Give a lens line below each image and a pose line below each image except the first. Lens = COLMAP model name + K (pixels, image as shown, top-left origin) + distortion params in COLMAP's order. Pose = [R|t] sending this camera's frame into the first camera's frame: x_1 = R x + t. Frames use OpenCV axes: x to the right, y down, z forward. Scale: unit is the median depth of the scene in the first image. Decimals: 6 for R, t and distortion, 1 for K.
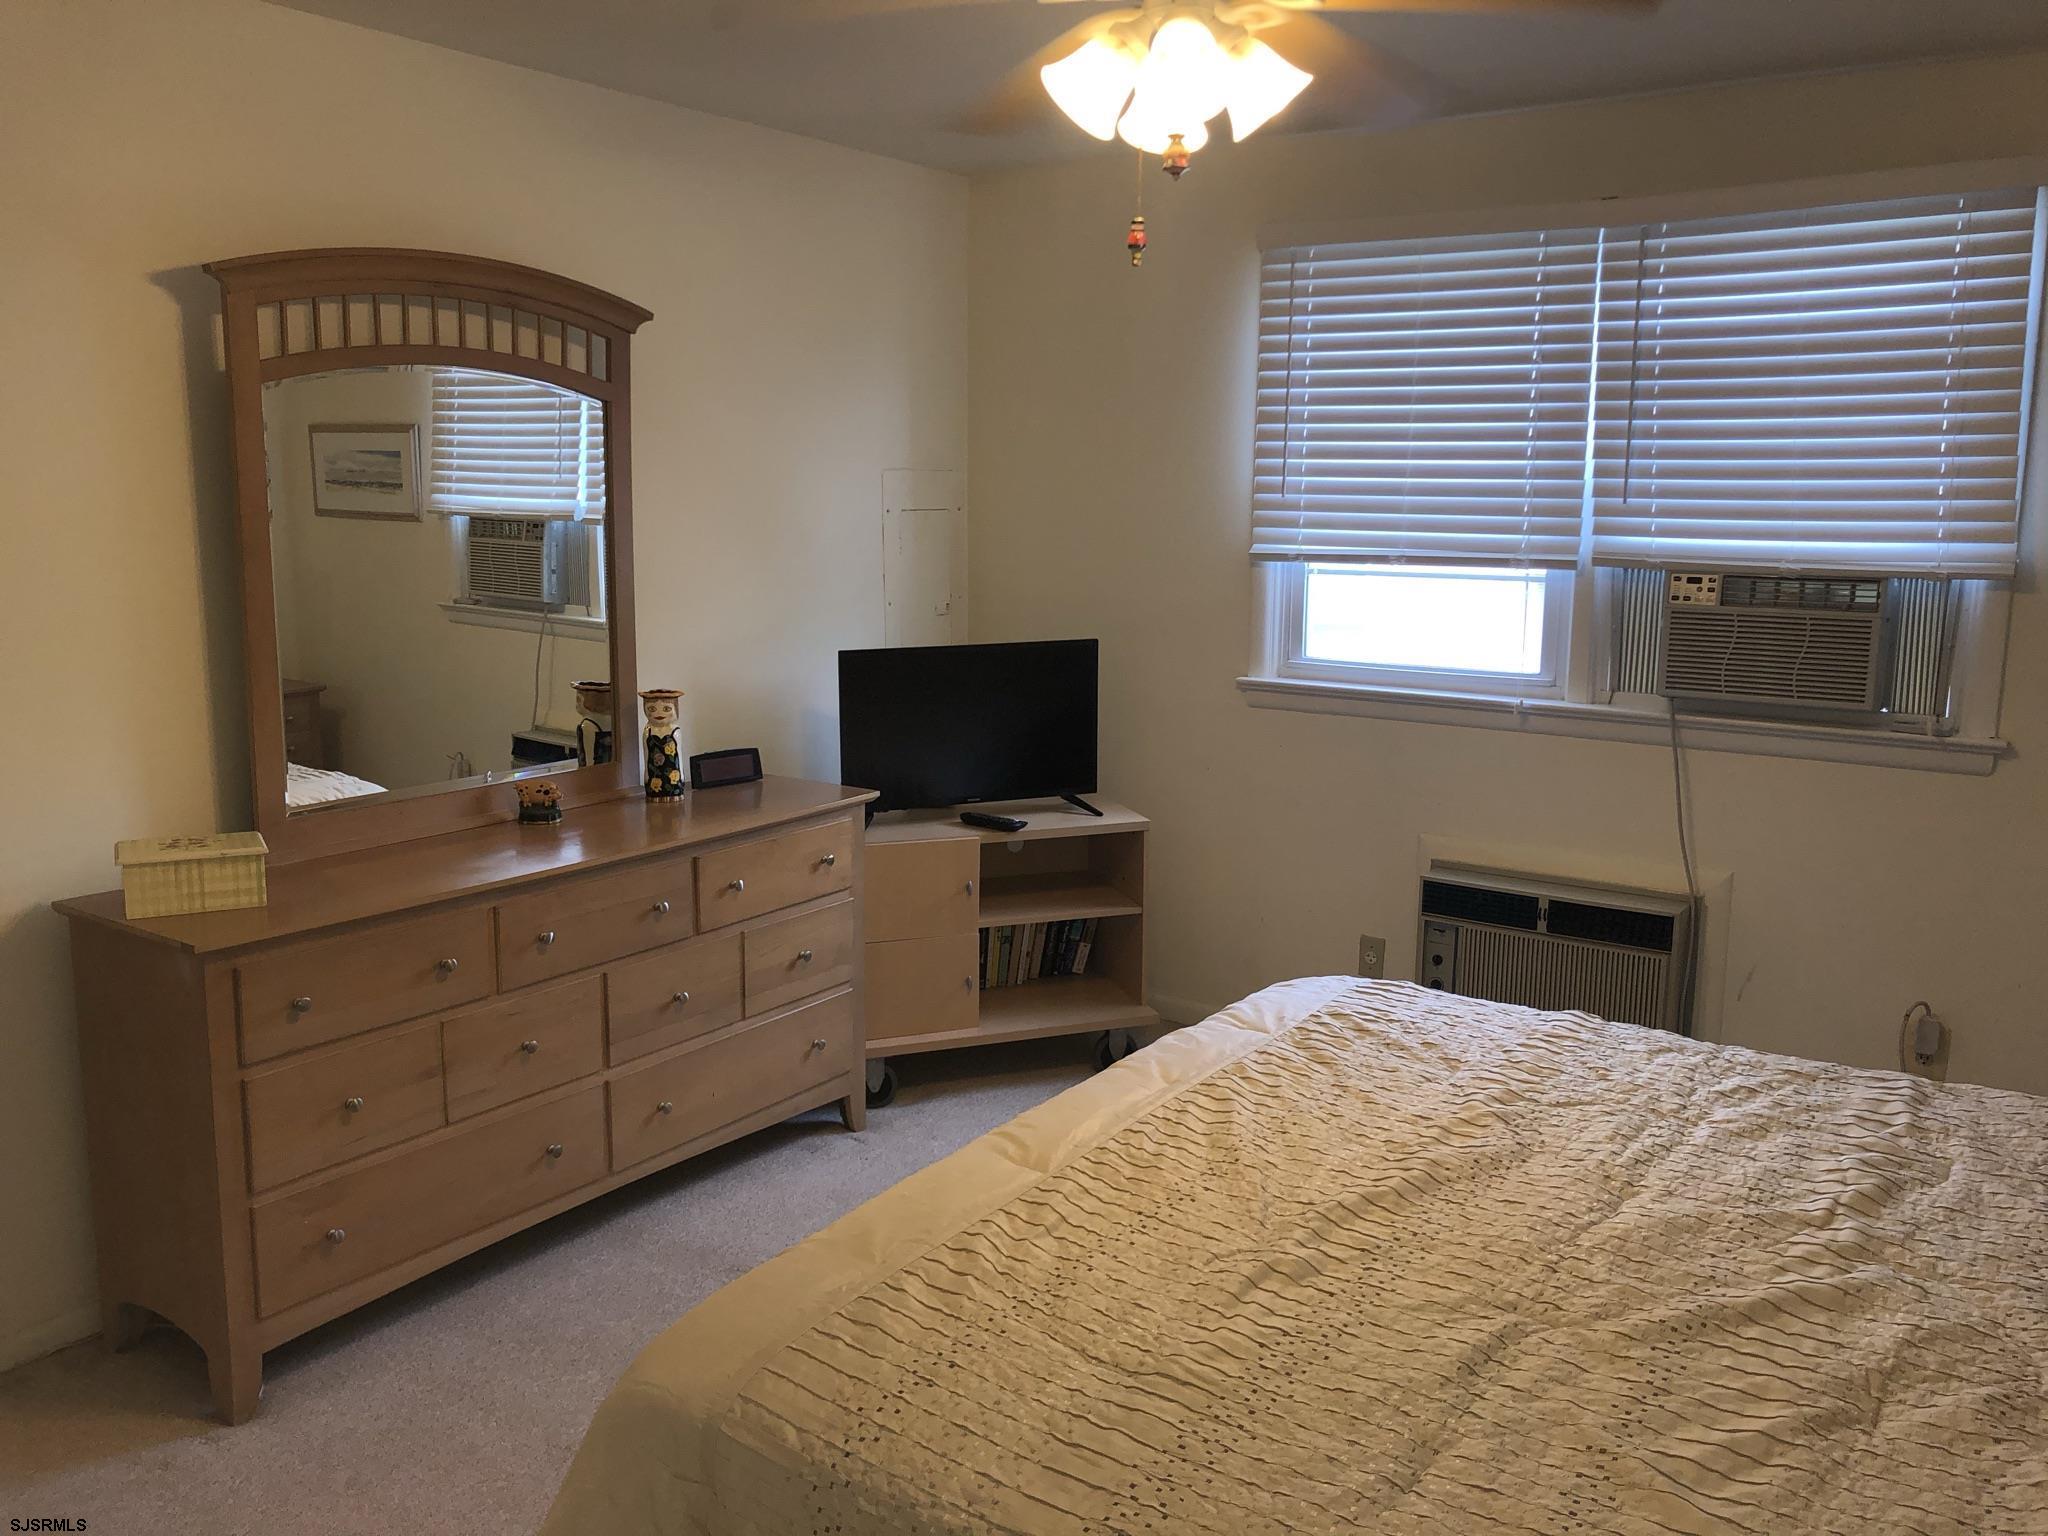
lens RADIAL K [[1679.7, 0, 1034.9], [0, 1679.7, 749.5], [0, 0, 1]] dist [0.047893, -0.024836]
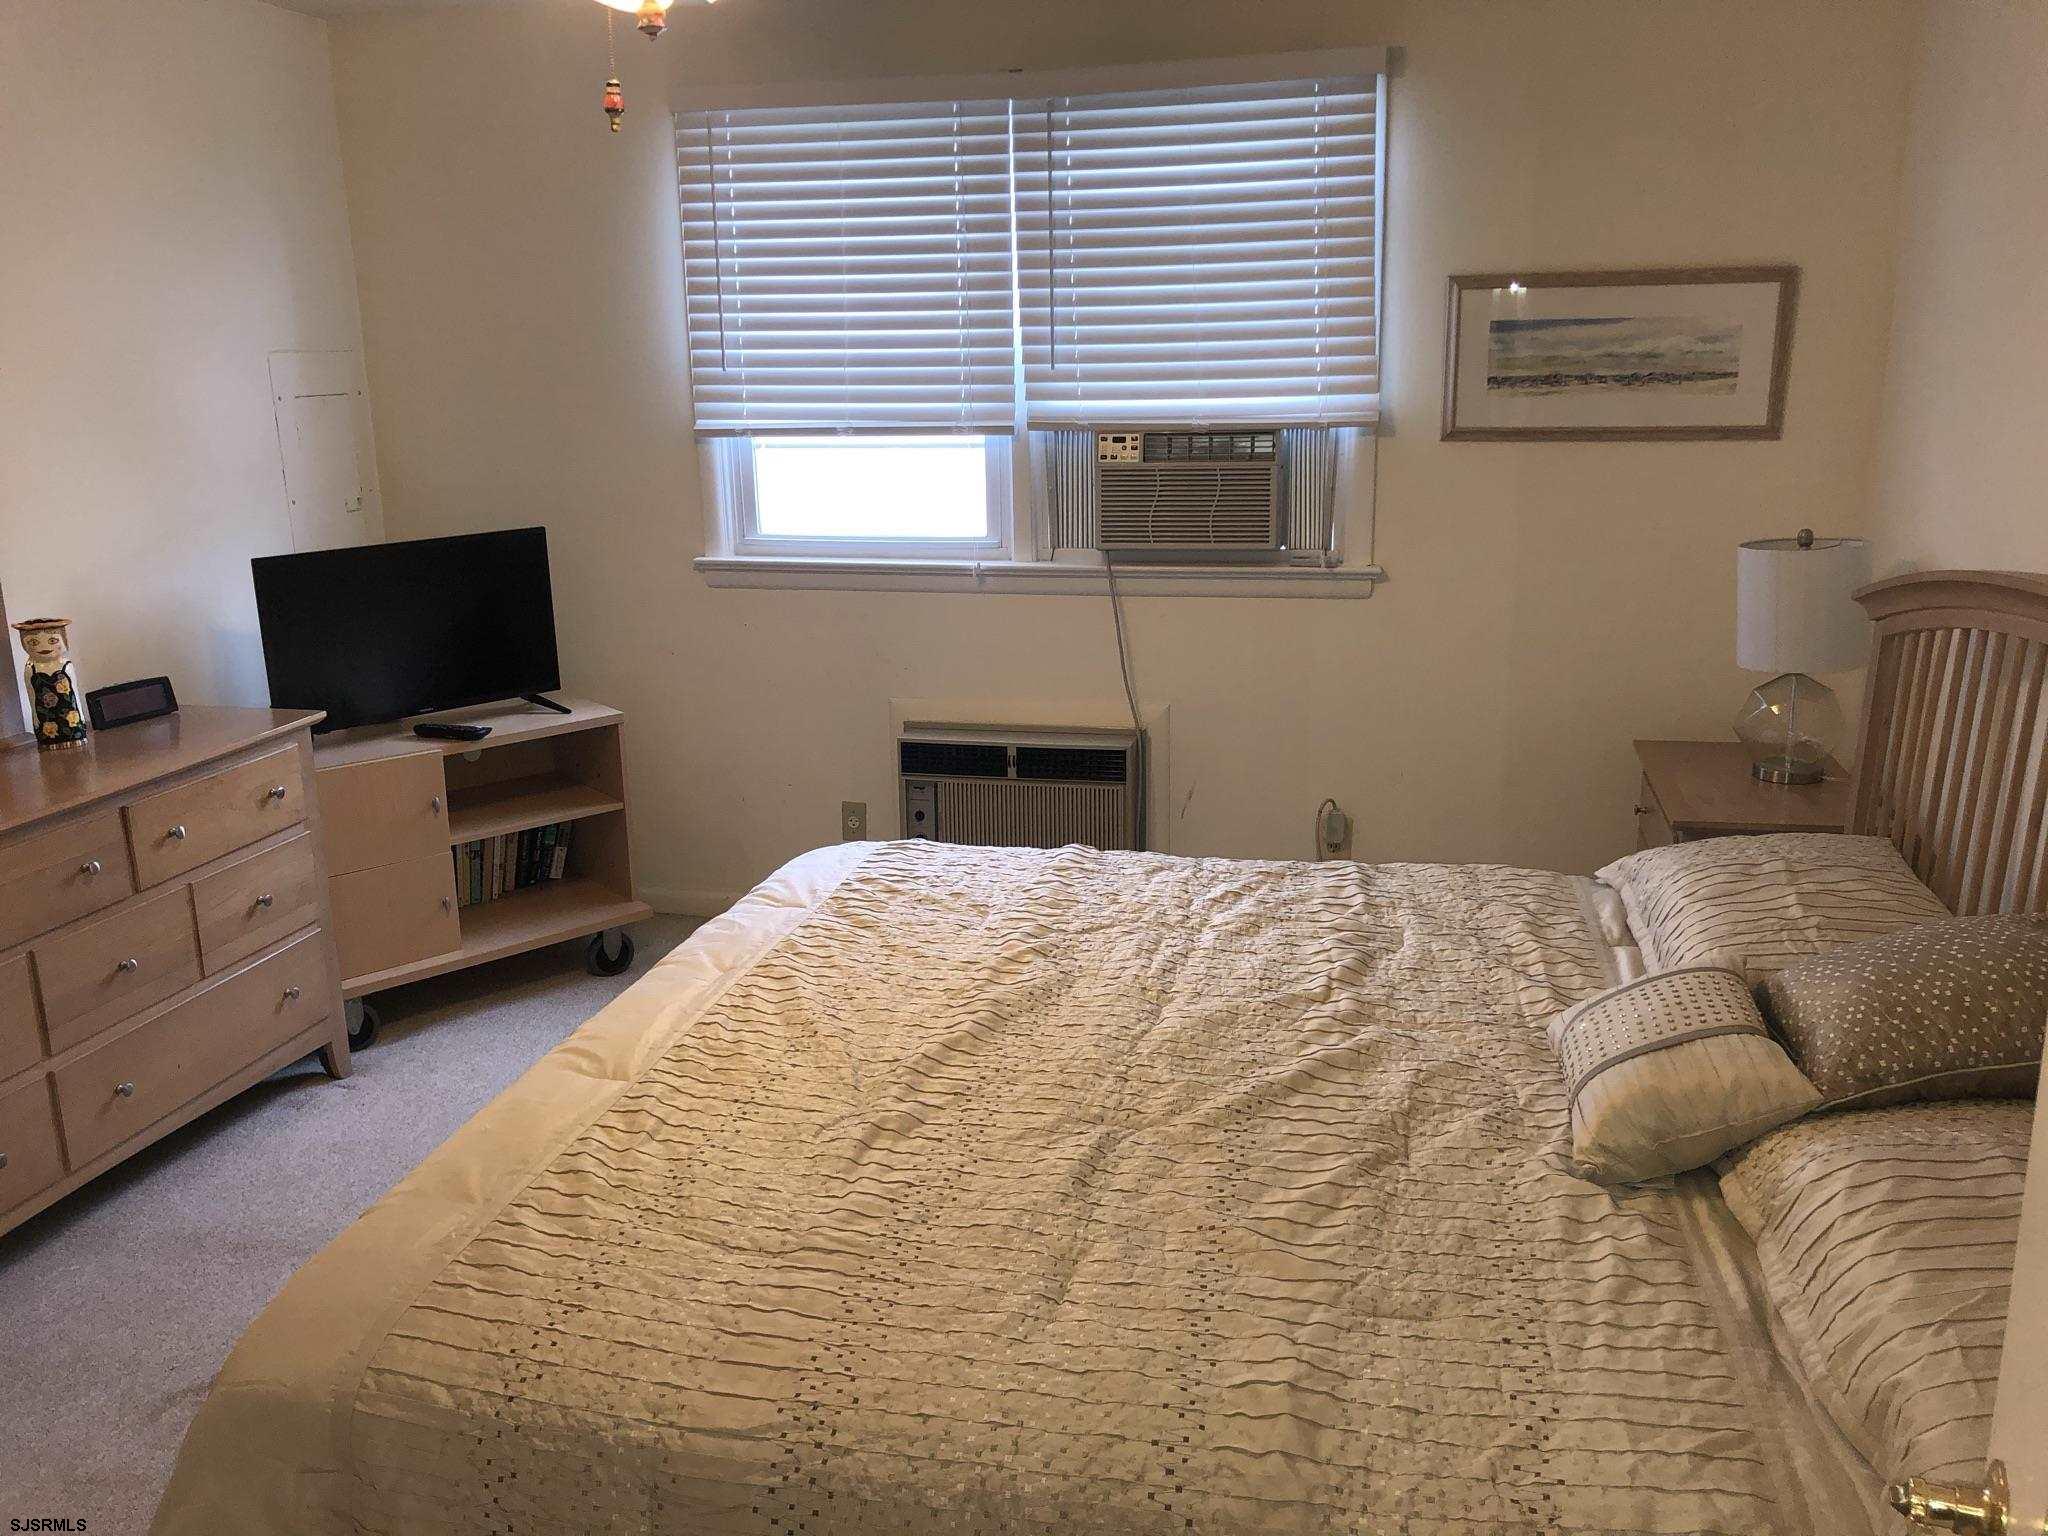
lens RADIAL K [[1670.8, 0, 1011.5], [0, 1670.8, 737.8], [0, 0, 1]] dist [0.136209, -0.278317]
pose [[0.934383, -0.108436, 0.339368, -0.063347], [0.085295, 0.992941, 0.082424, -0.005161], [-0.345910, -0.048069, 0.937035, 0.008597]]
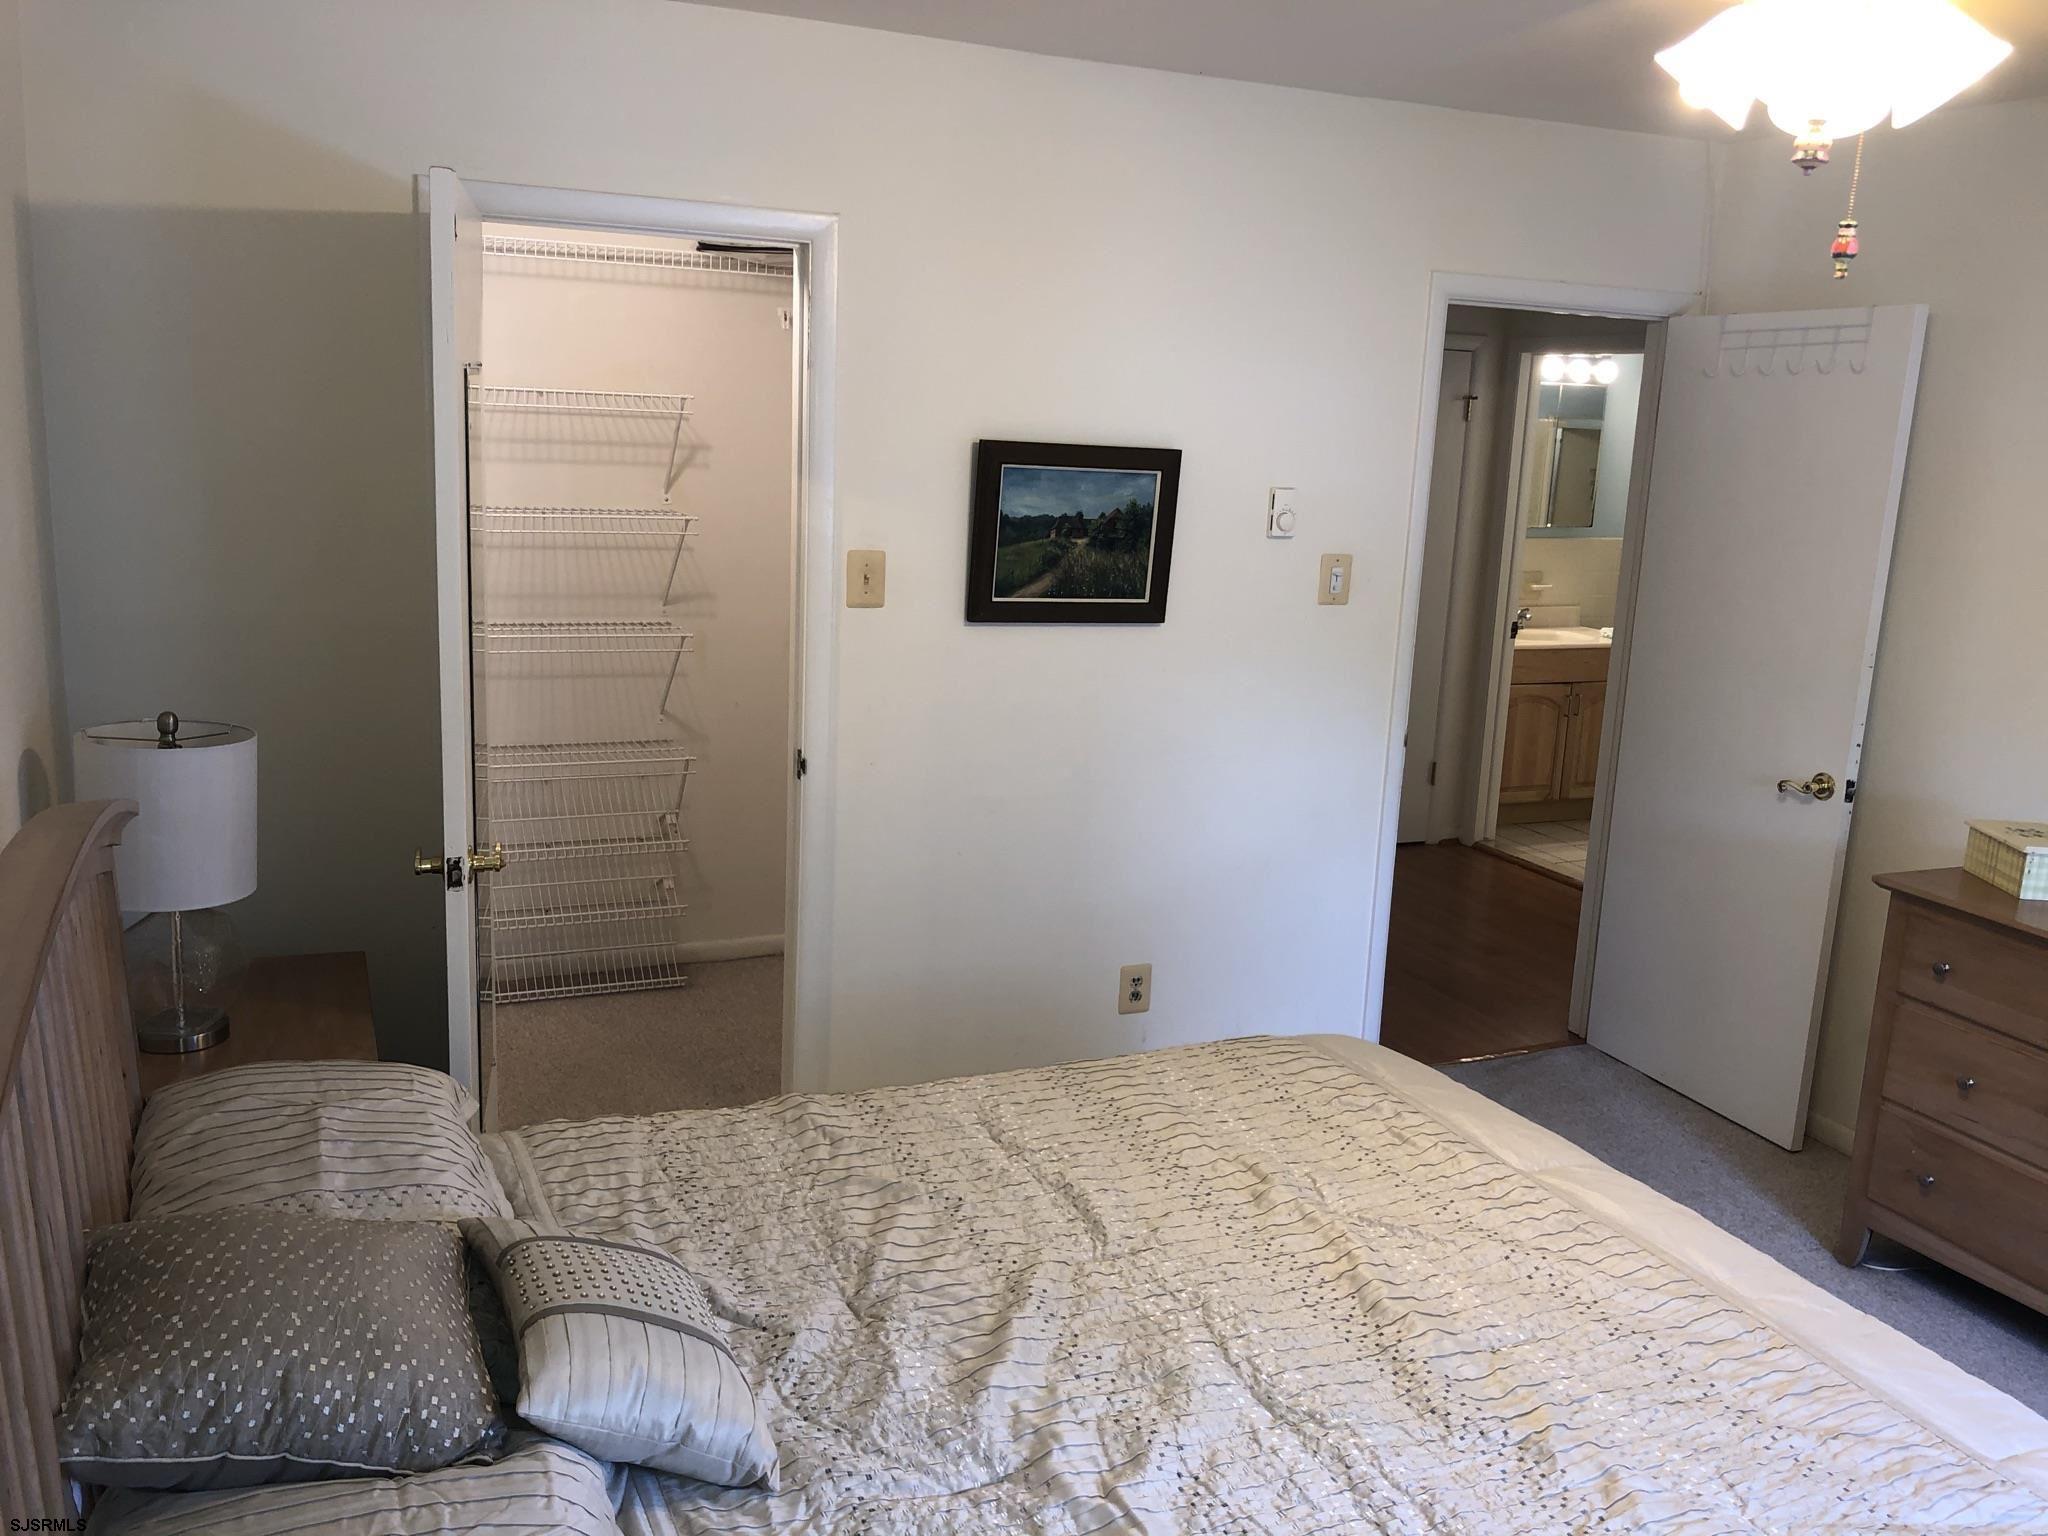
lens RADIAL K [[1670.8, 0, 1011.5], [0, 1670.8, 737.8], [0, 0, 1]] dist [0.136209, -0.278317]
pose [[-0.536320, 0.125657, -0.834609, 0.677267], [-0.182898, 0.948055, 0.260268, -0.146960], [0.823960, 0.292235, -0.485478, 0.772927]]
